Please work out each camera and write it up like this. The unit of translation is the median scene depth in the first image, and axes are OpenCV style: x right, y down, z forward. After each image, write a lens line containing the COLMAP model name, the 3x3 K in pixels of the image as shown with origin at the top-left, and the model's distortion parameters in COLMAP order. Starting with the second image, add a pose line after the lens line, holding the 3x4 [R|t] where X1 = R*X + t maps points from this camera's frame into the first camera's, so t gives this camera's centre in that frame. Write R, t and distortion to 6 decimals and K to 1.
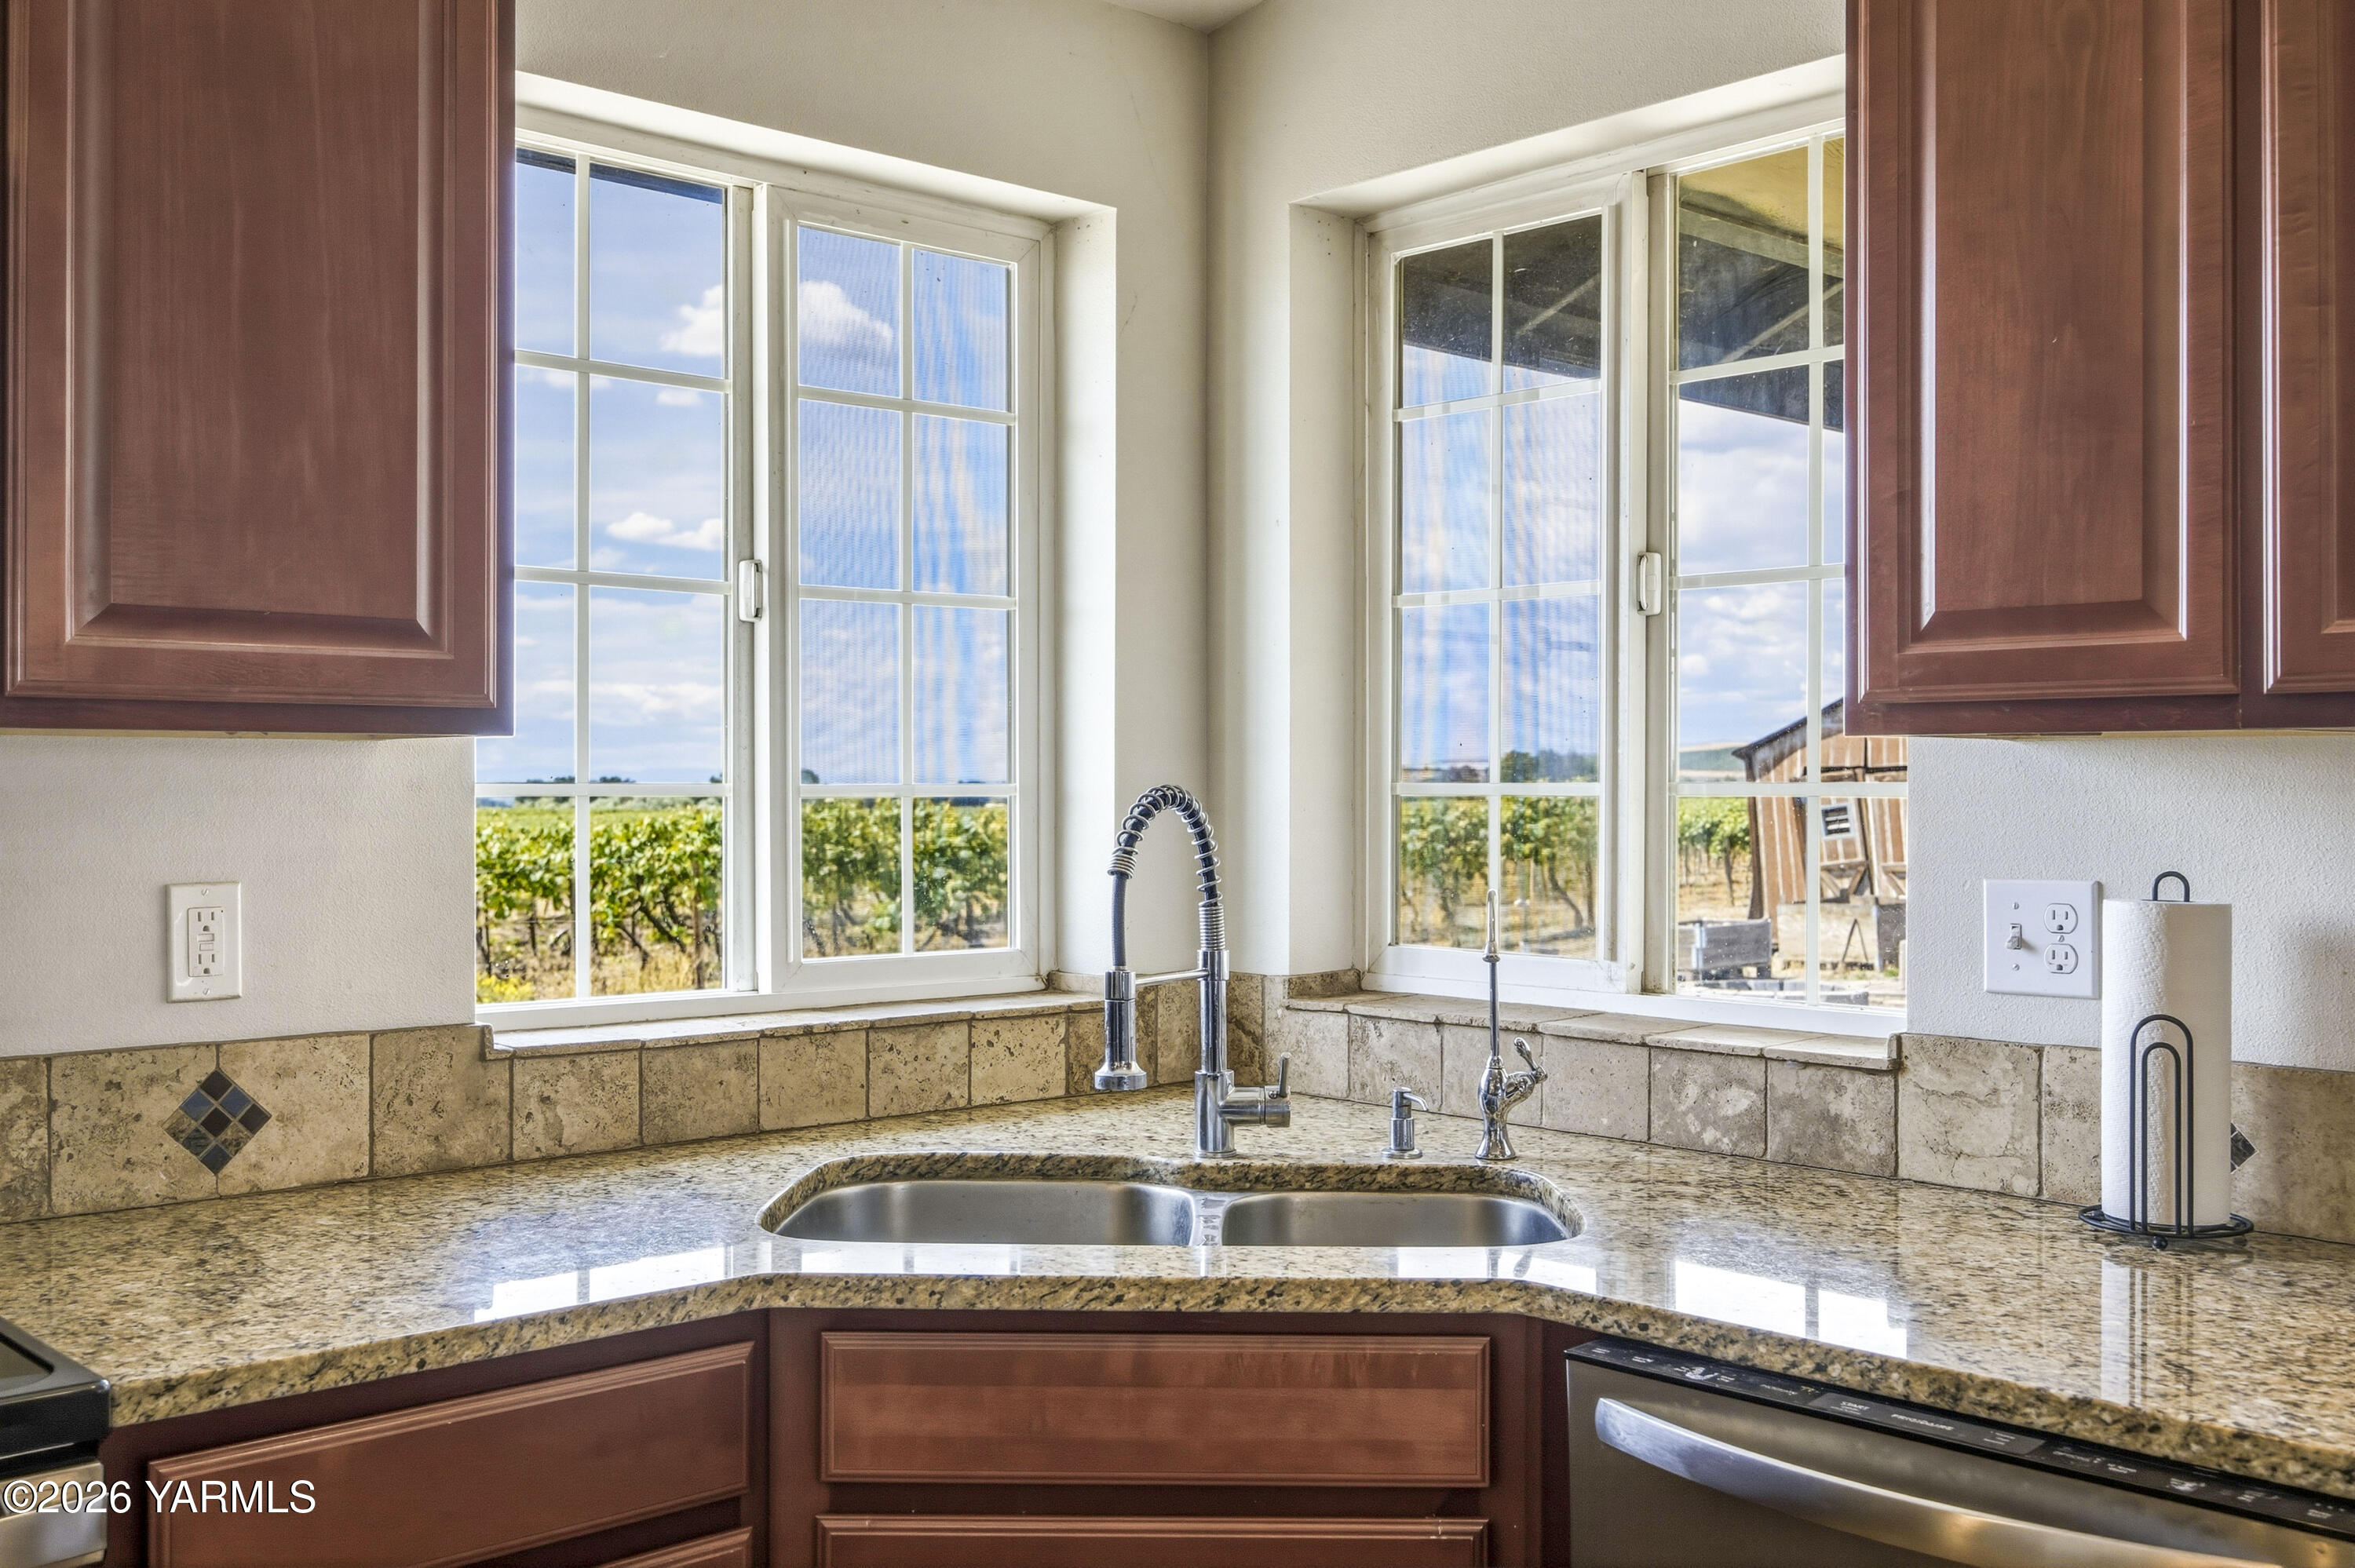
lens RADIAL K [[2252.1, 0, 1181.1], [0, 2252.1, 823.4], [0, 0, 1]] dist [0.015599, 0.000857]
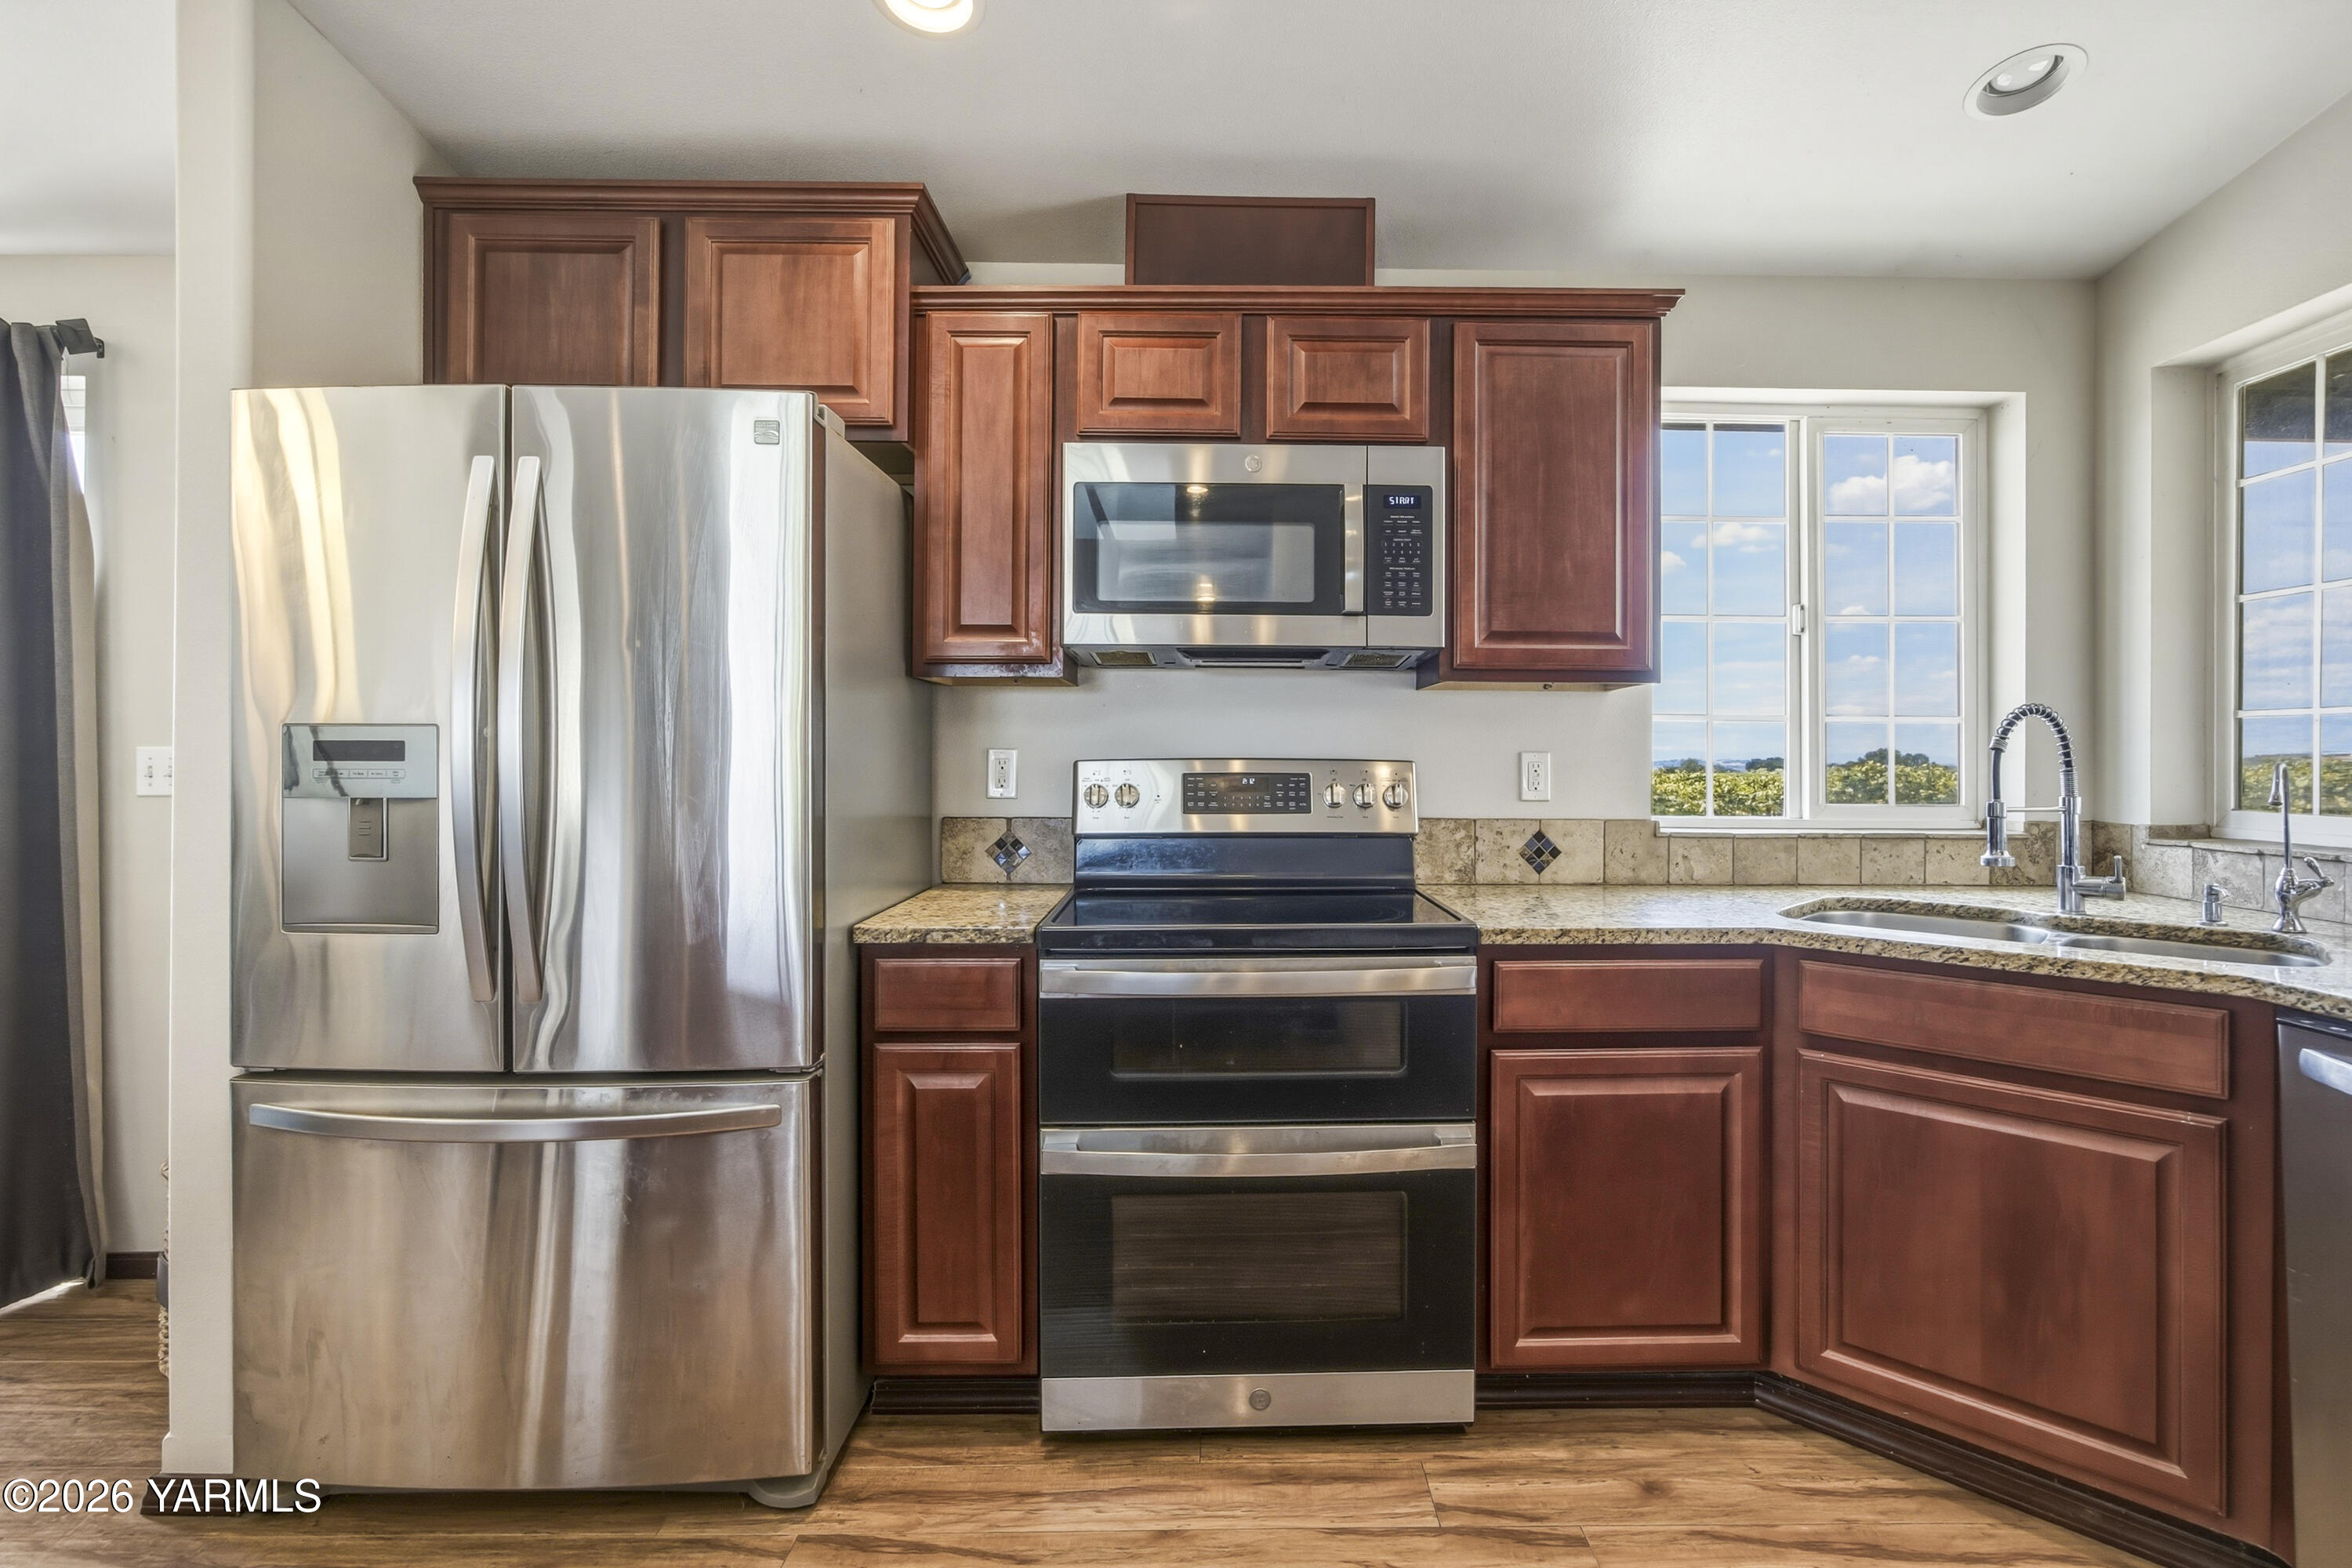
lens RADIAL K [[1117.8, 0, 1241.9], [0, 1117.8, 758.8], [0, 0, 1]] dist [0.000746, 0.000364]
pose [[0.757370, 0.003859, -0.652974, 0.098509], [-0.016513, 0.999776, -0.013245, 0.050193], [0.652777, 0.020813, 0.757264, -0.094673]]
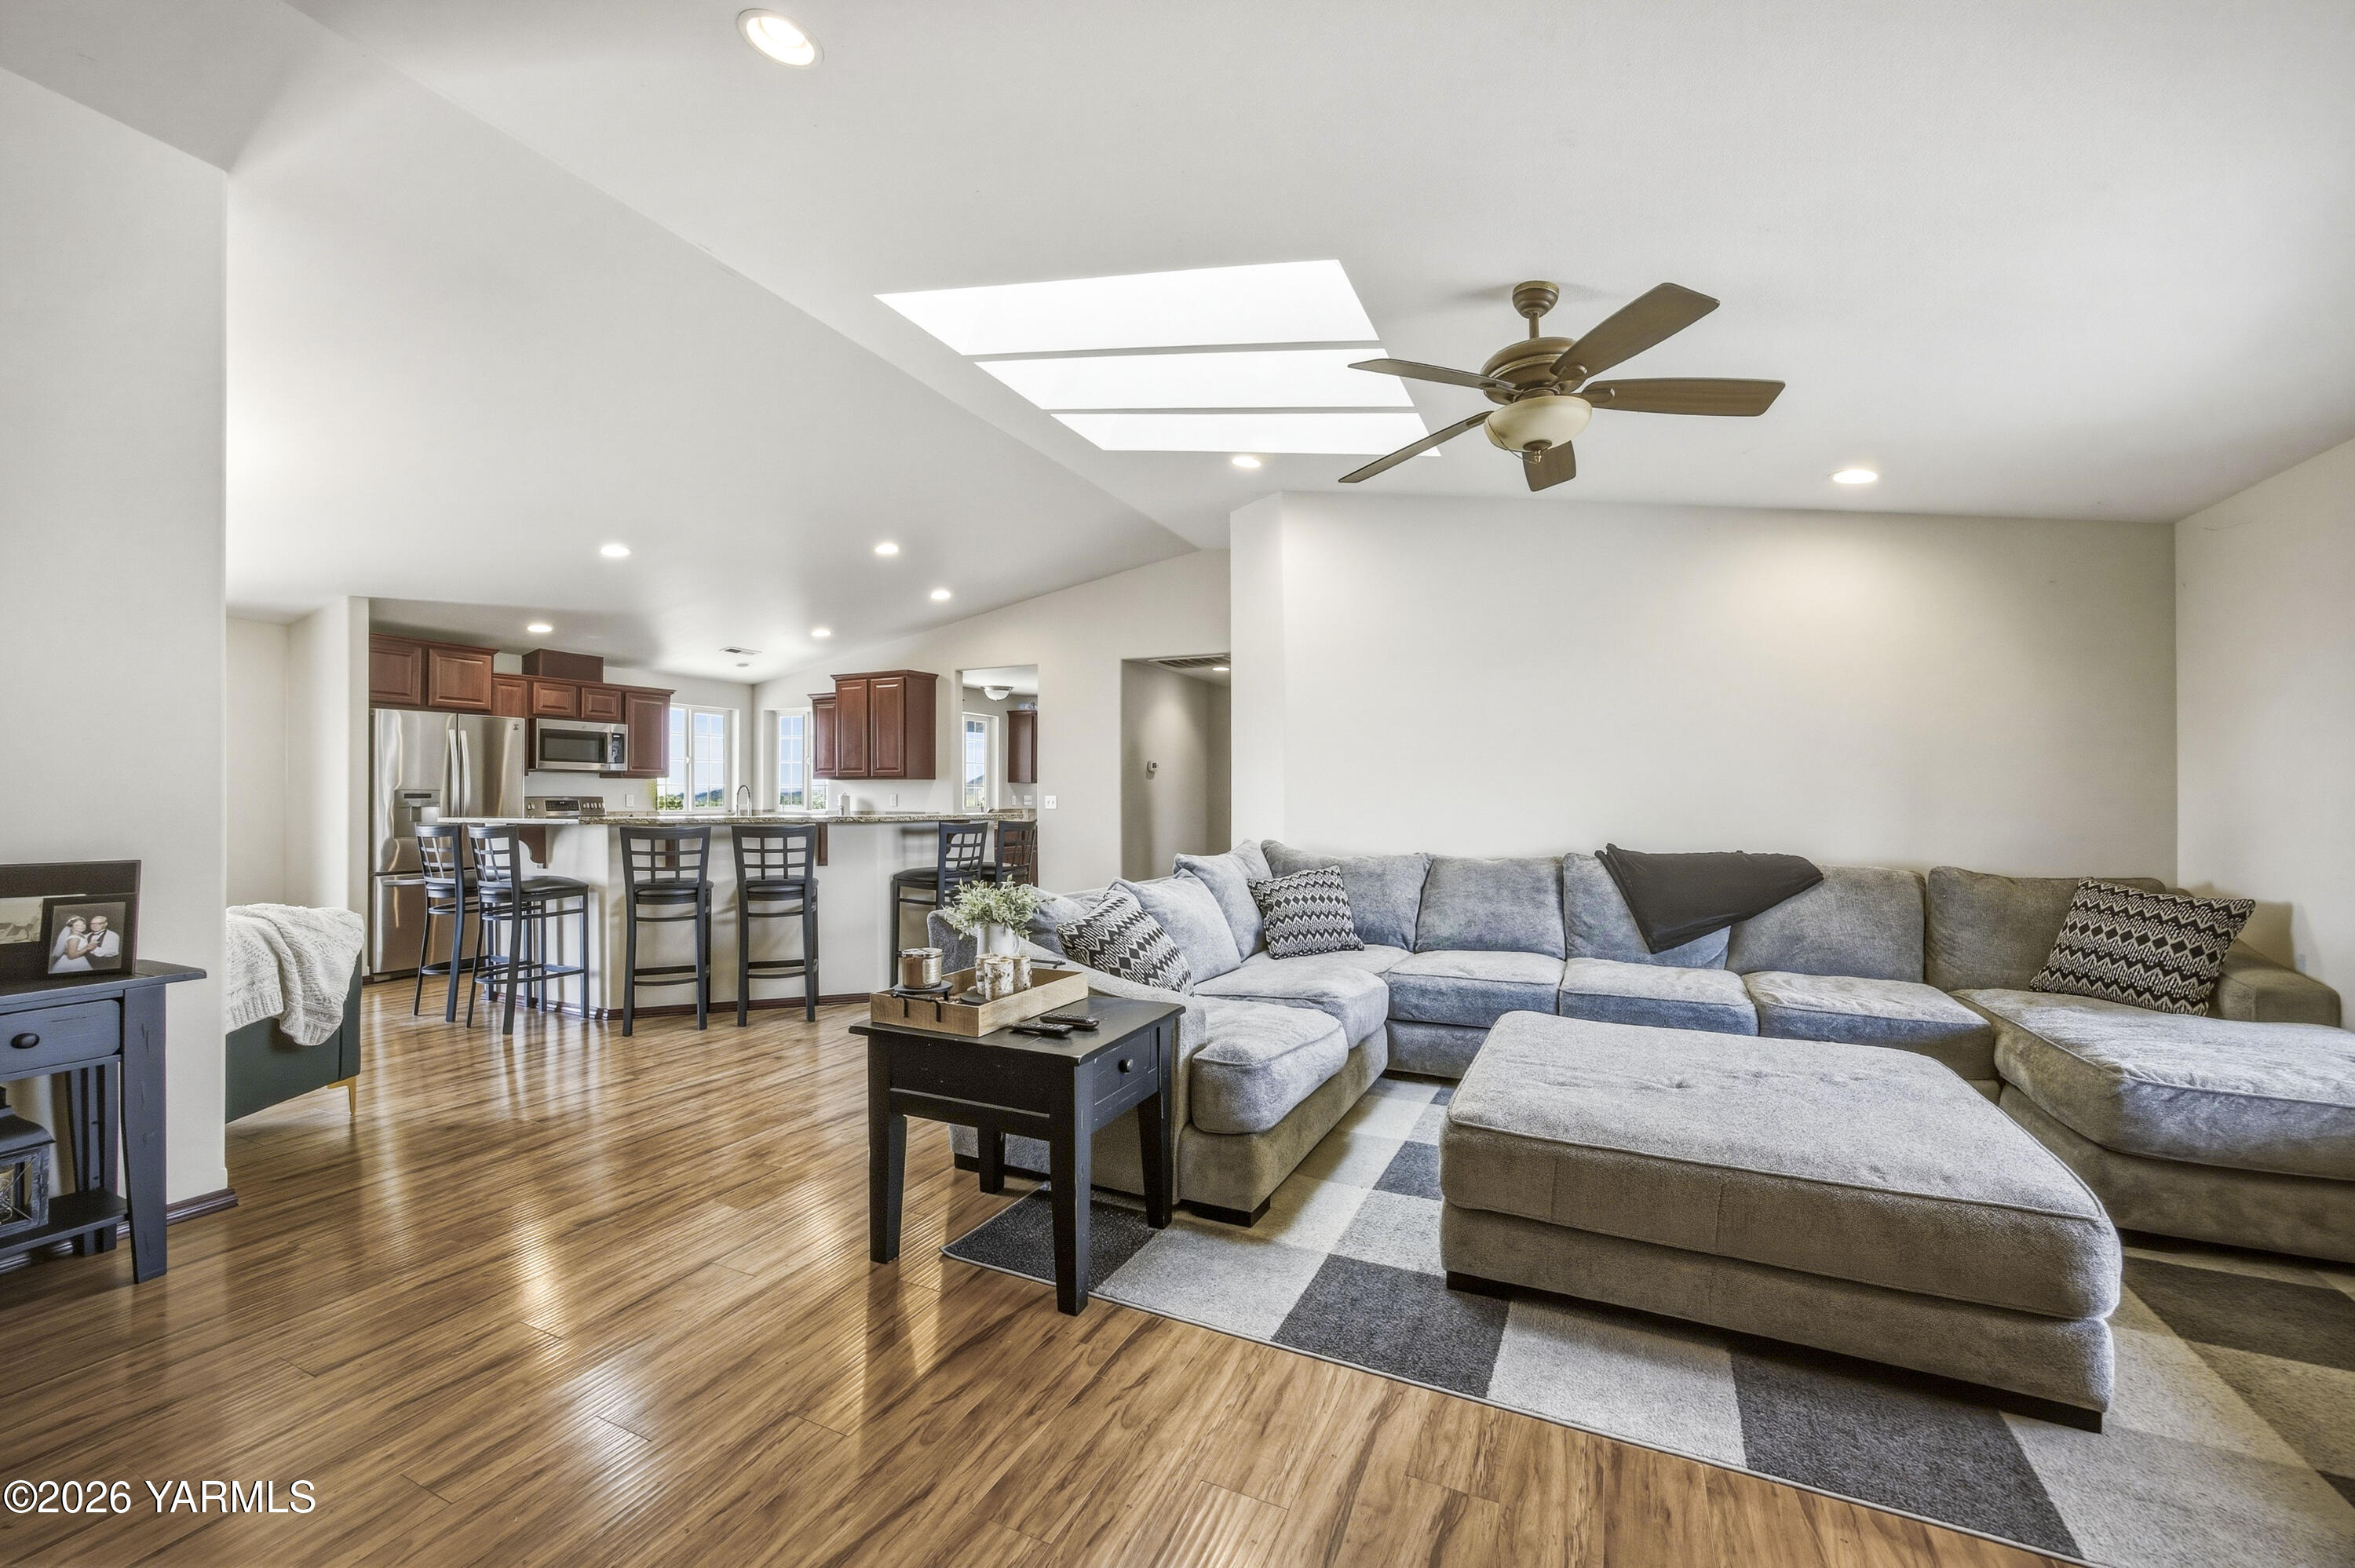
lens RADIAL K [[917.2, 0, 1177.5], [0, 917.2, 784.0], [0, 0, 1]] dist [-0.011813, 0.000031]
pose [[0.926953, 0.002788, 0.375166, 0.236006], [0.007398, 0.999642, -0.025710, 0.096223], [-0.375104, 0.026607, 0.926601, -3.145911]]
